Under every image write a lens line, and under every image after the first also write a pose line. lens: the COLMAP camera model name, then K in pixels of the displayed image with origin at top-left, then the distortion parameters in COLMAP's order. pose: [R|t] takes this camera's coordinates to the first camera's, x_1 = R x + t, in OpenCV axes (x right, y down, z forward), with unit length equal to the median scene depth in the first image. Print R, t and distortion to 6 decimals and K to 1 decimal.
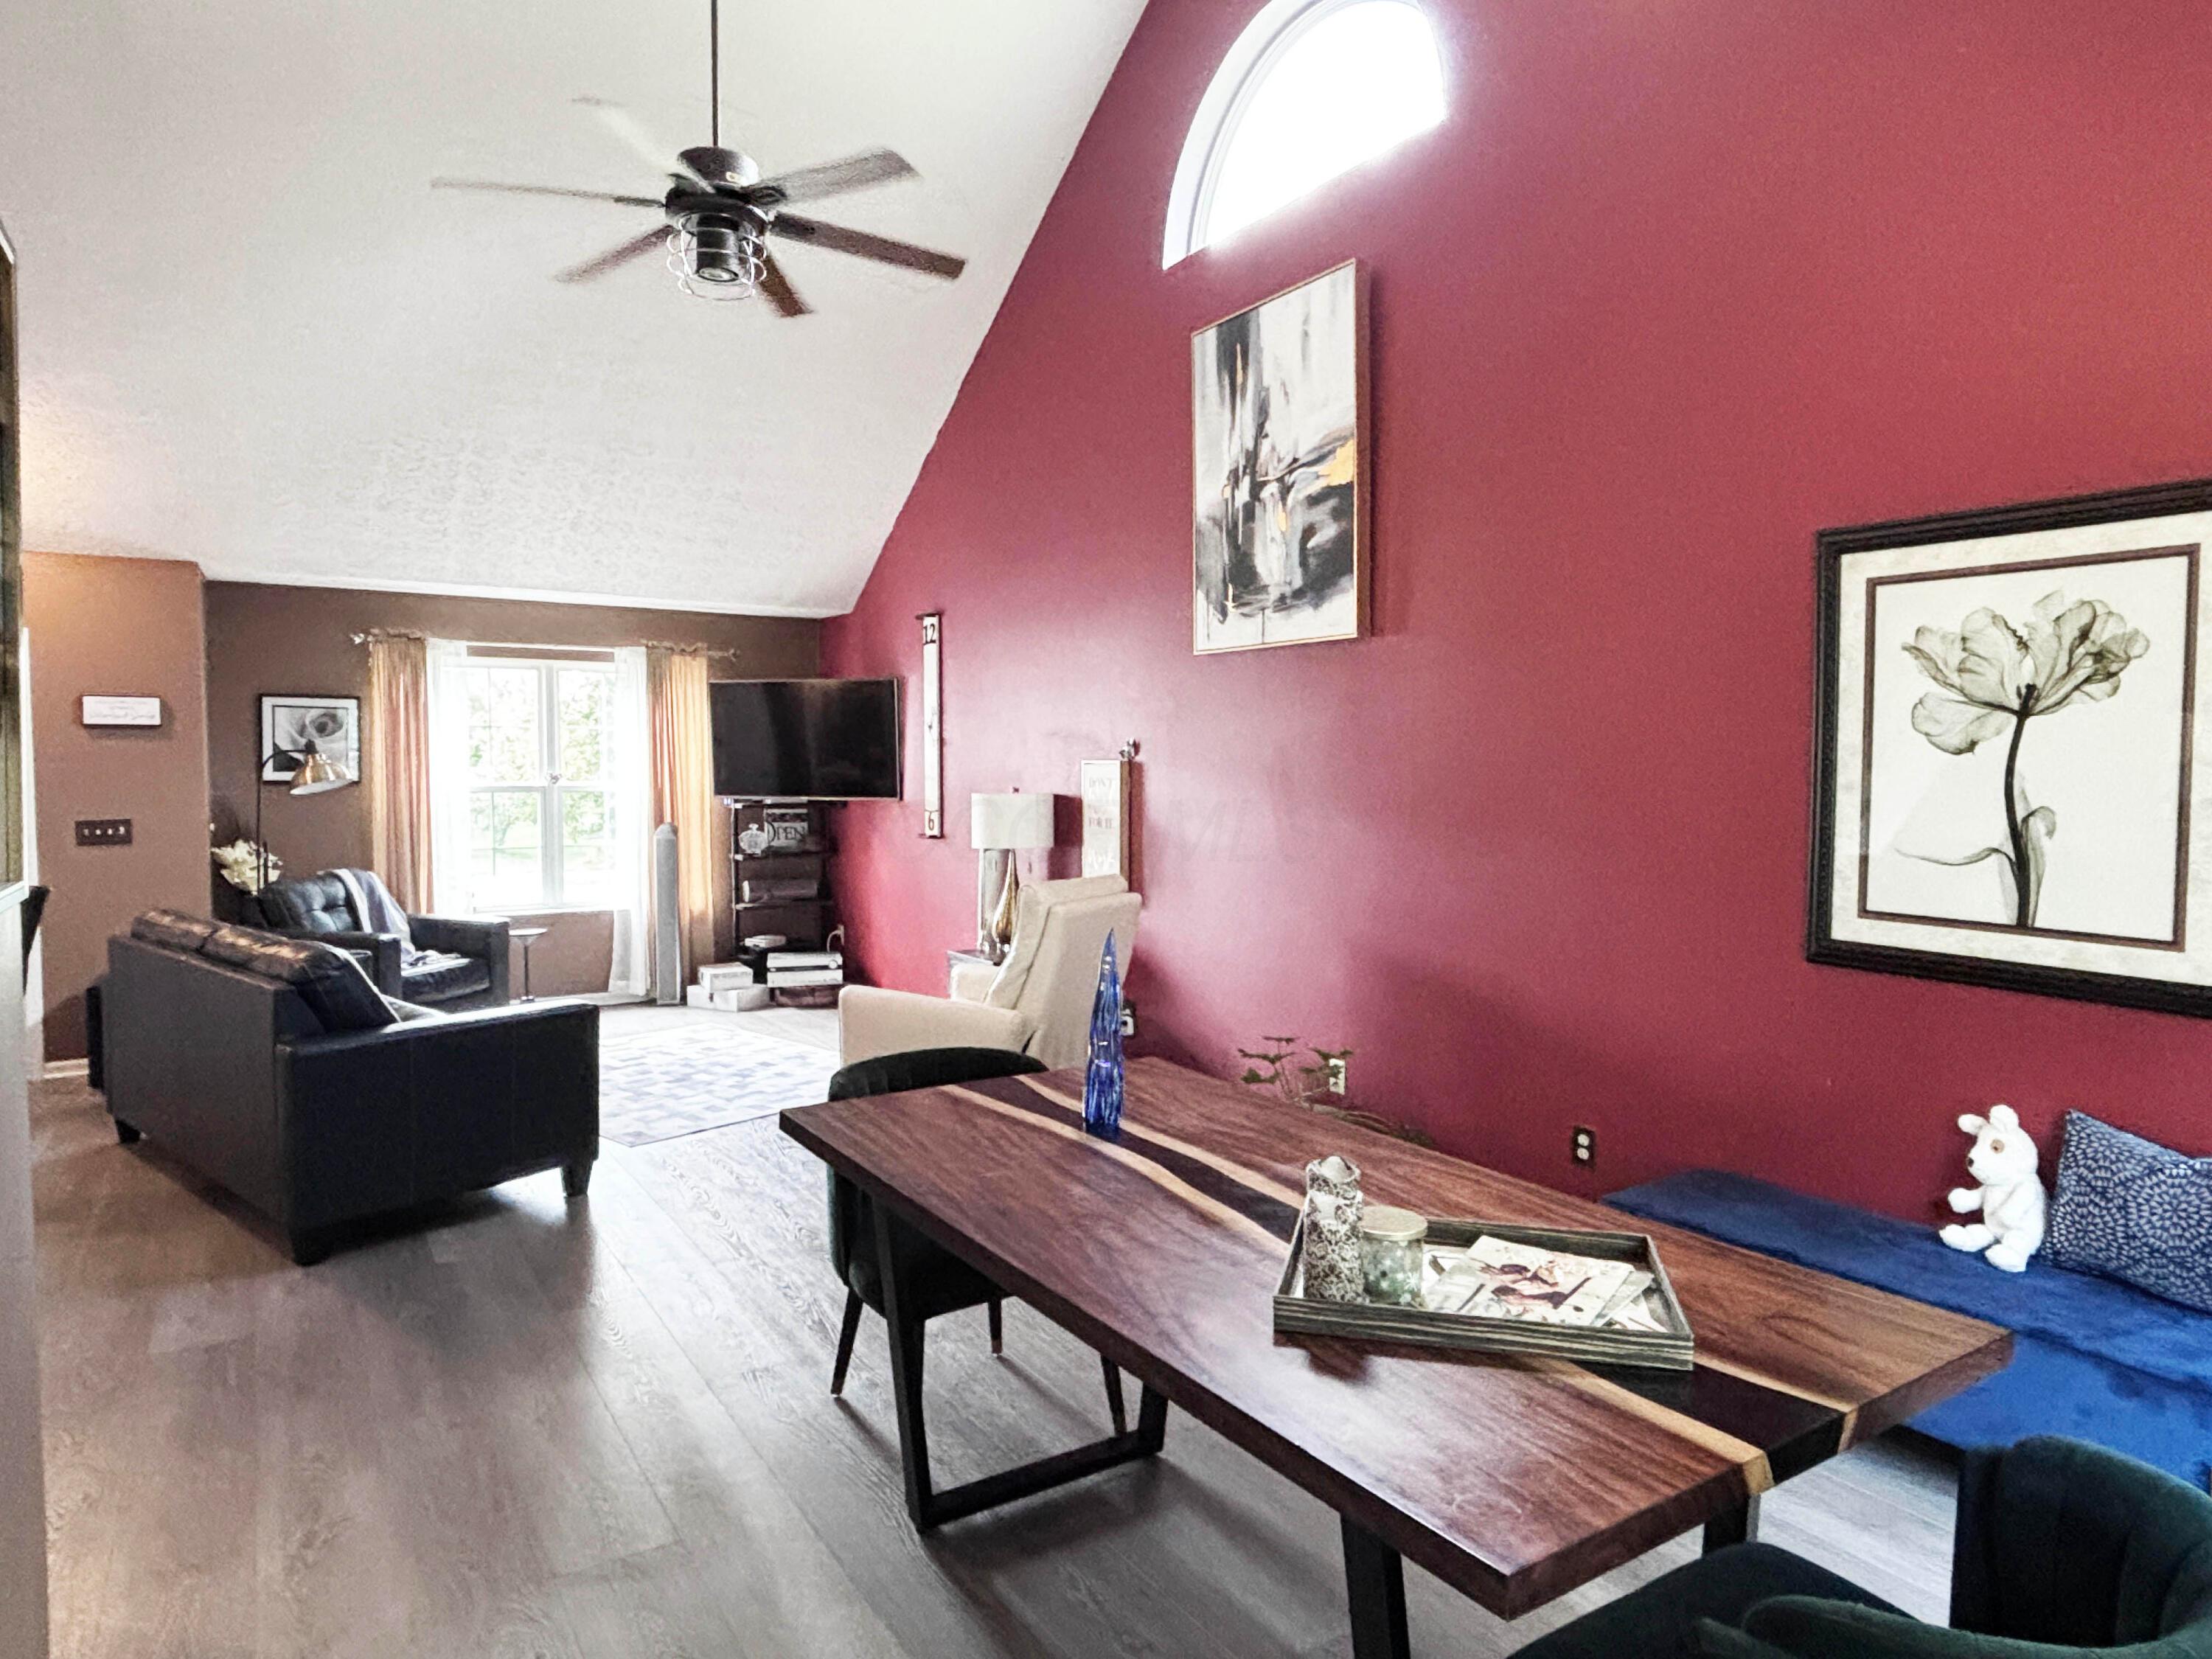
lens RADIAL K [[1327.6, 0, 1102.0], [0, 1327.6, 824.1], [0, 0, 1]] dist [0.016120, -0.028033]
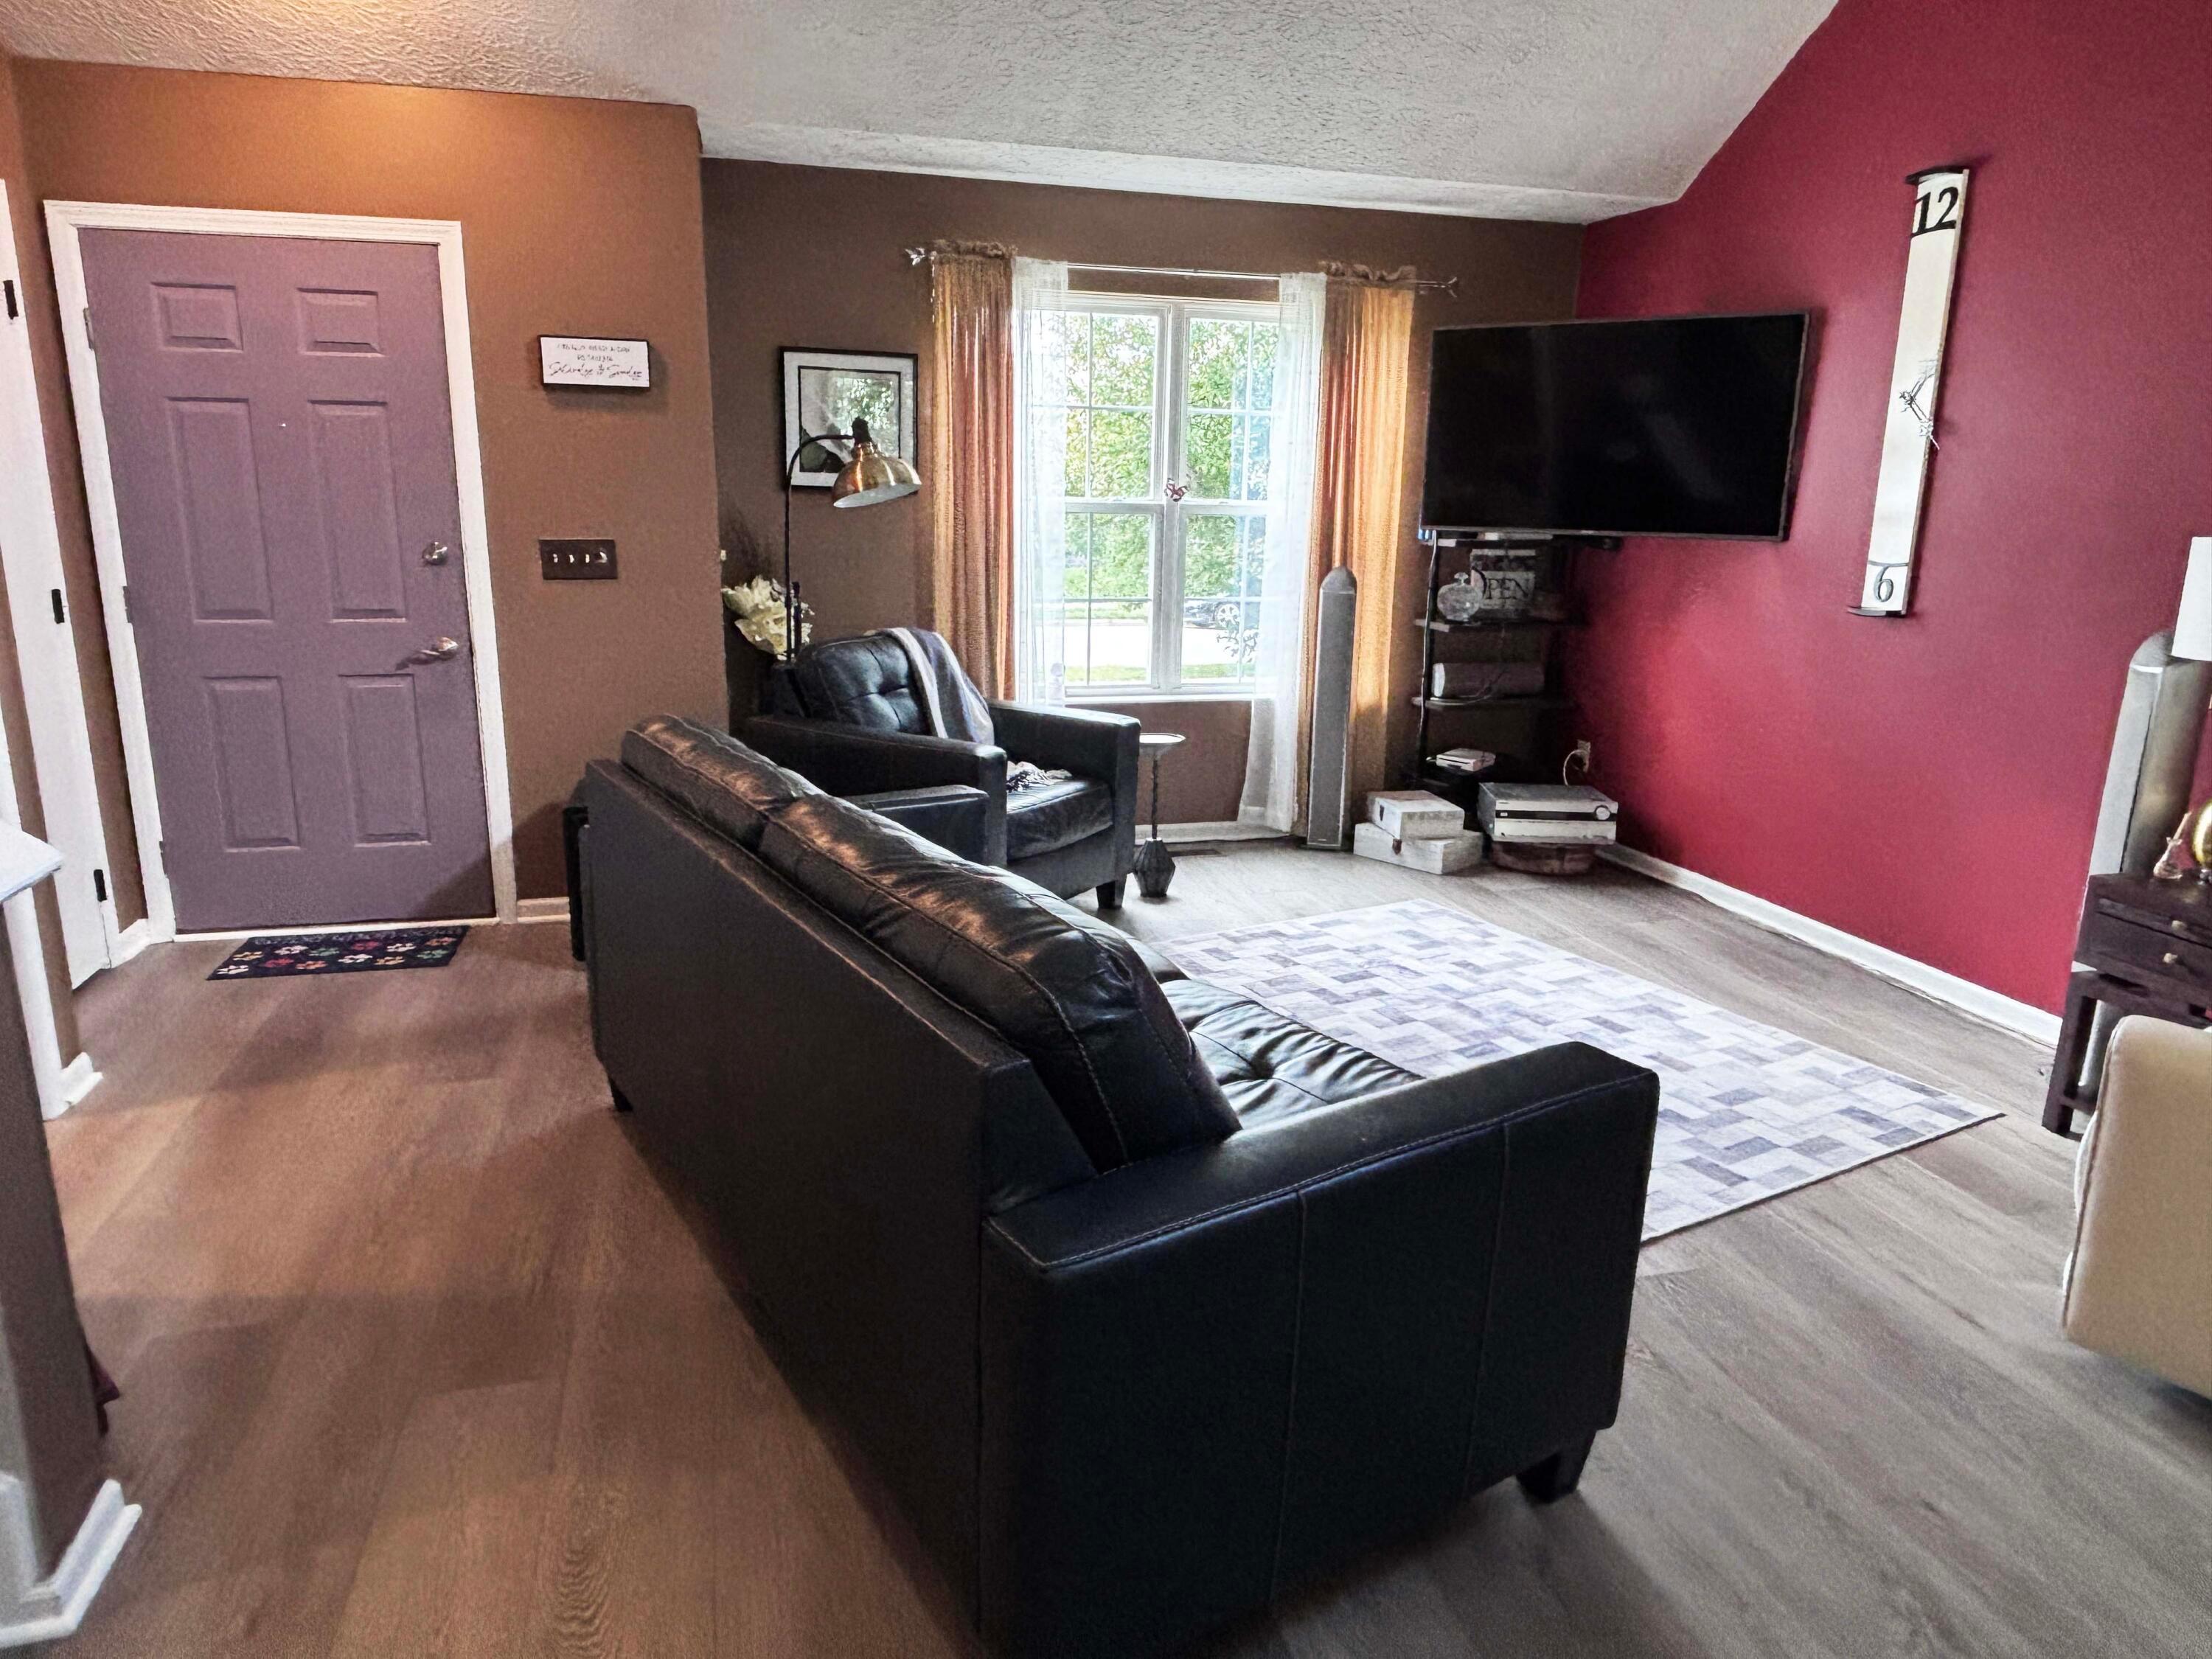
lens RADIAL K [[1375.0, 0, 1083.1], [0, 1375.0, 824.4], [0, 0, 1]] dist [0.010427, -0.008208]
pose [[0.950544, 0.089532, -0.297405, -0.263540], [-0.031853, 0.980603, 0.193399, -0.004345], [0.308952, -0.174361, 0.934958, 0.364218]]
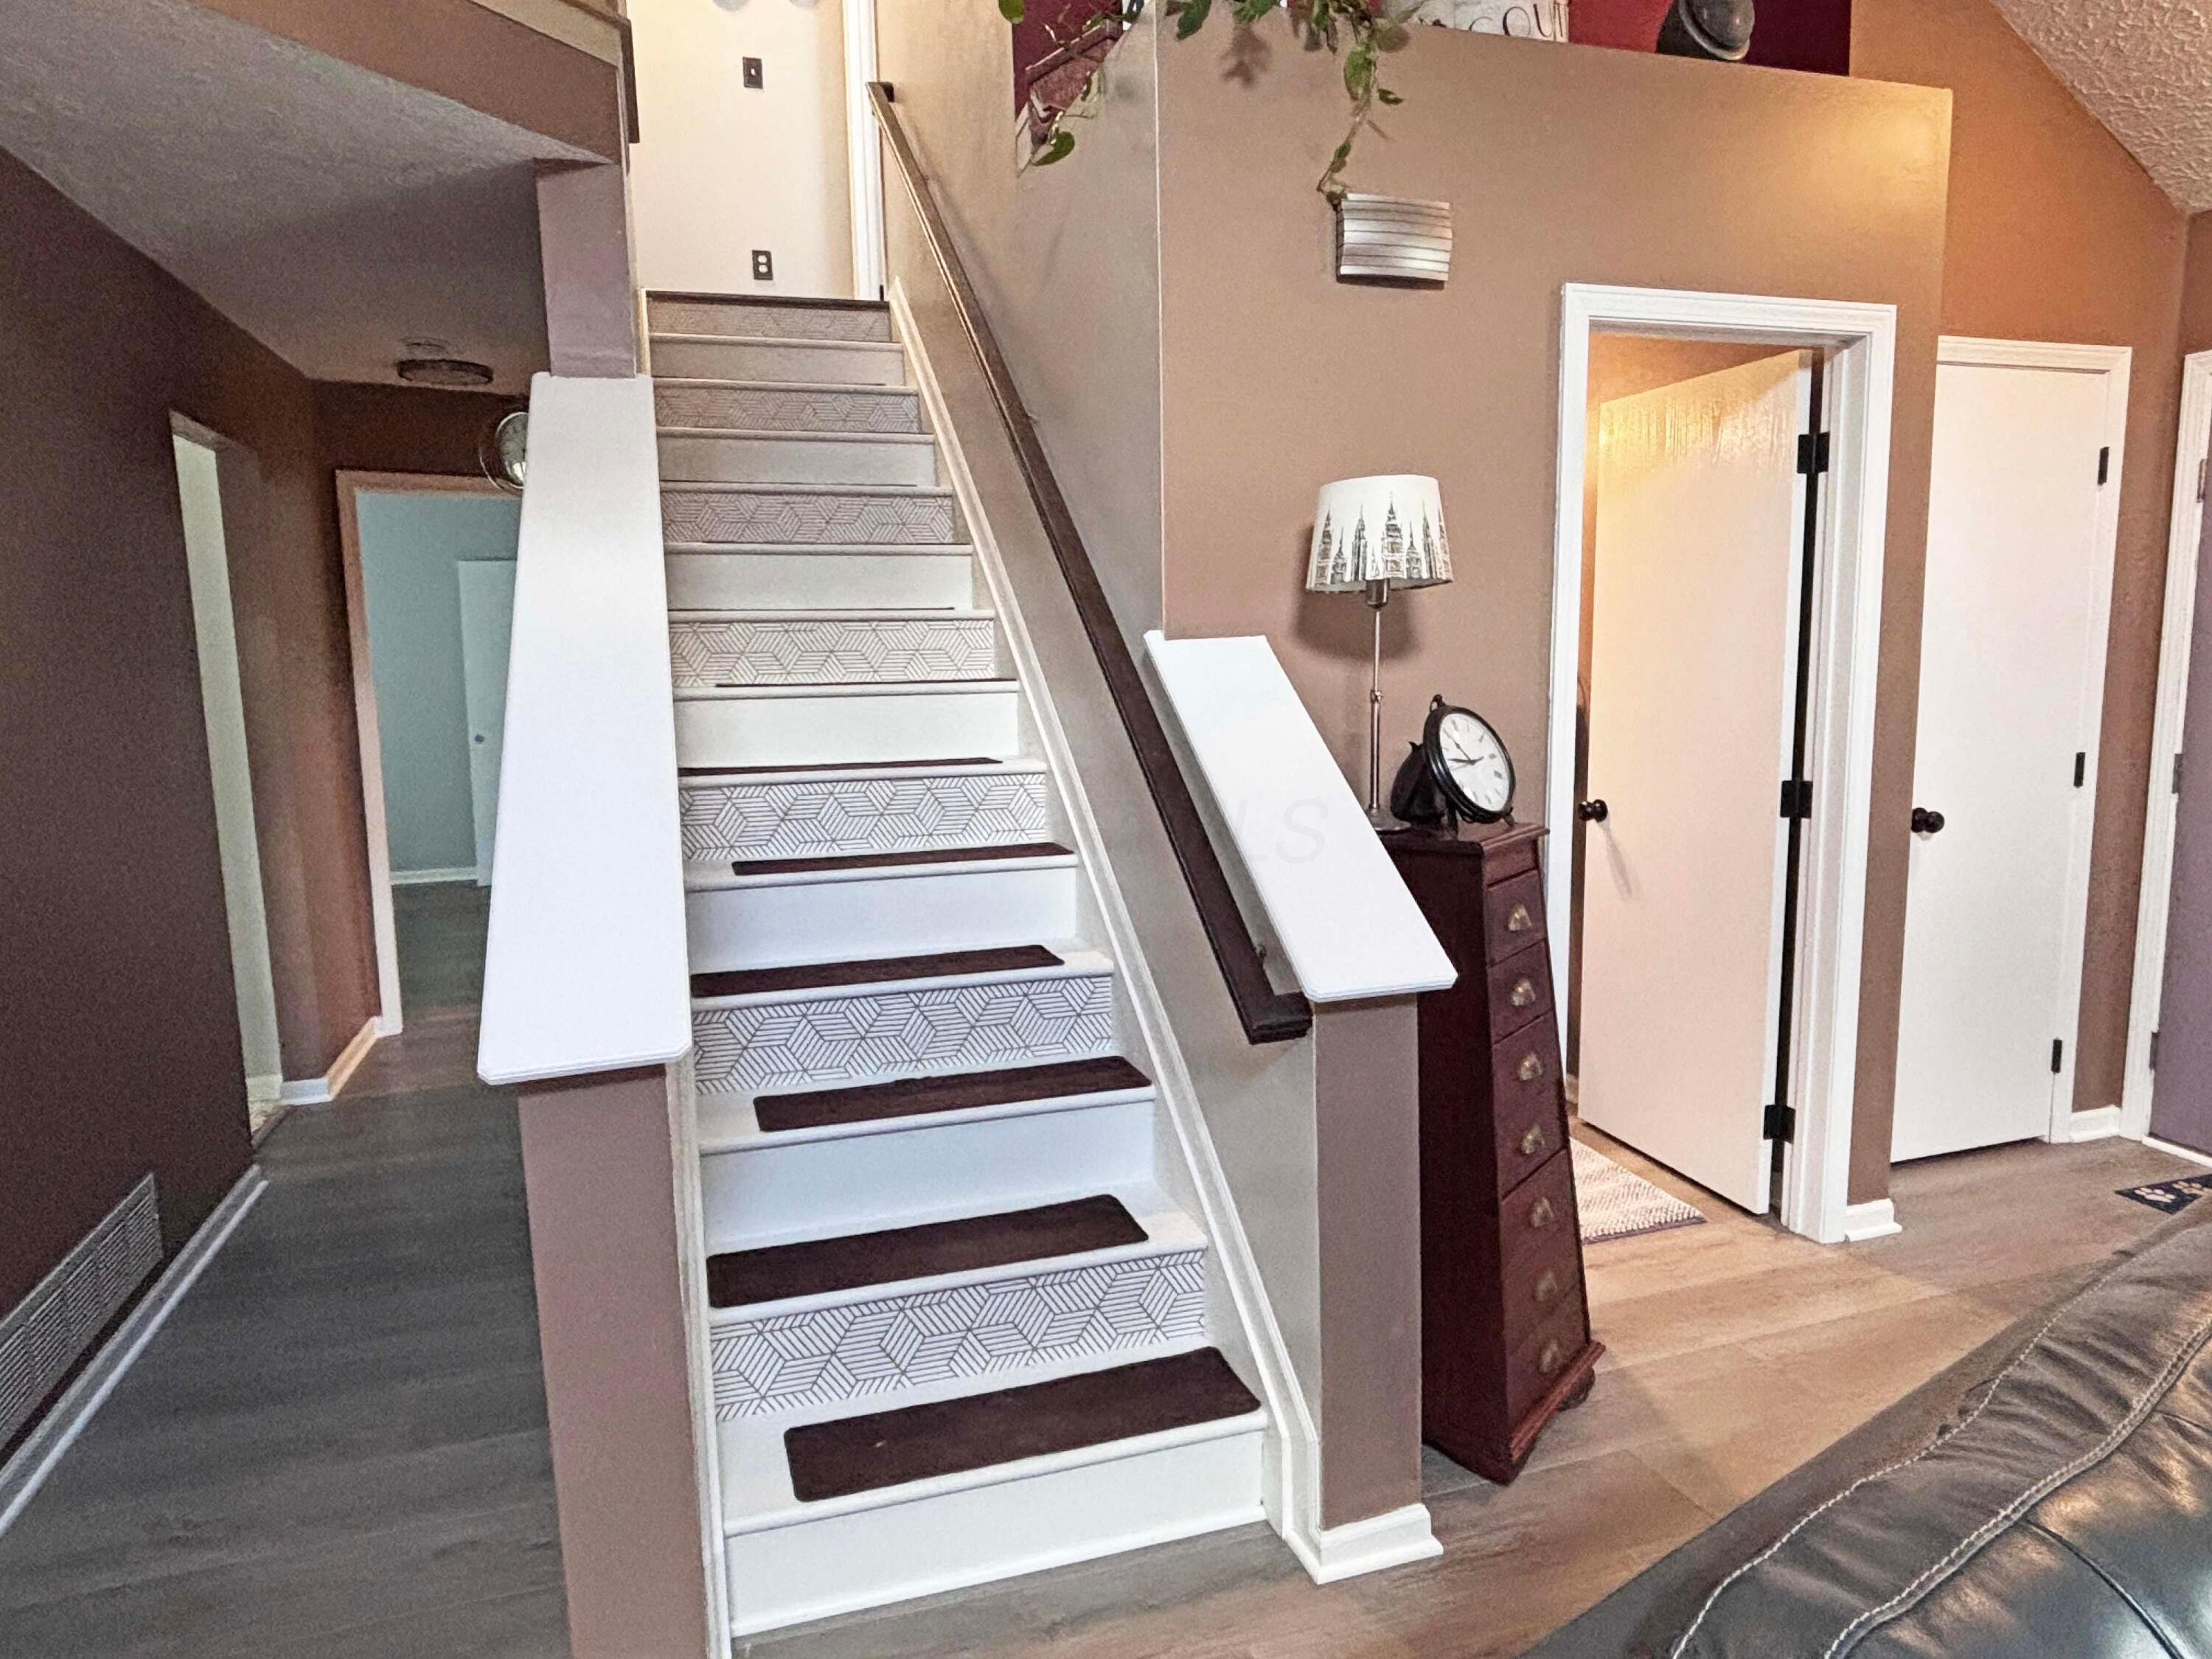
lens RADIAL K [[1327.6, 0, 1097.6], [0, 1327.6, 827.2], [0, 0, 1]] dist [0.016120, -0.028033]
pose [[-0.269430, 0.141568, -0.952558, -0.227199], [-0.020014, 0.988099, 0.152511, -0.018246], [0.962812, 0.060156, -0.263390, 0.520938]]
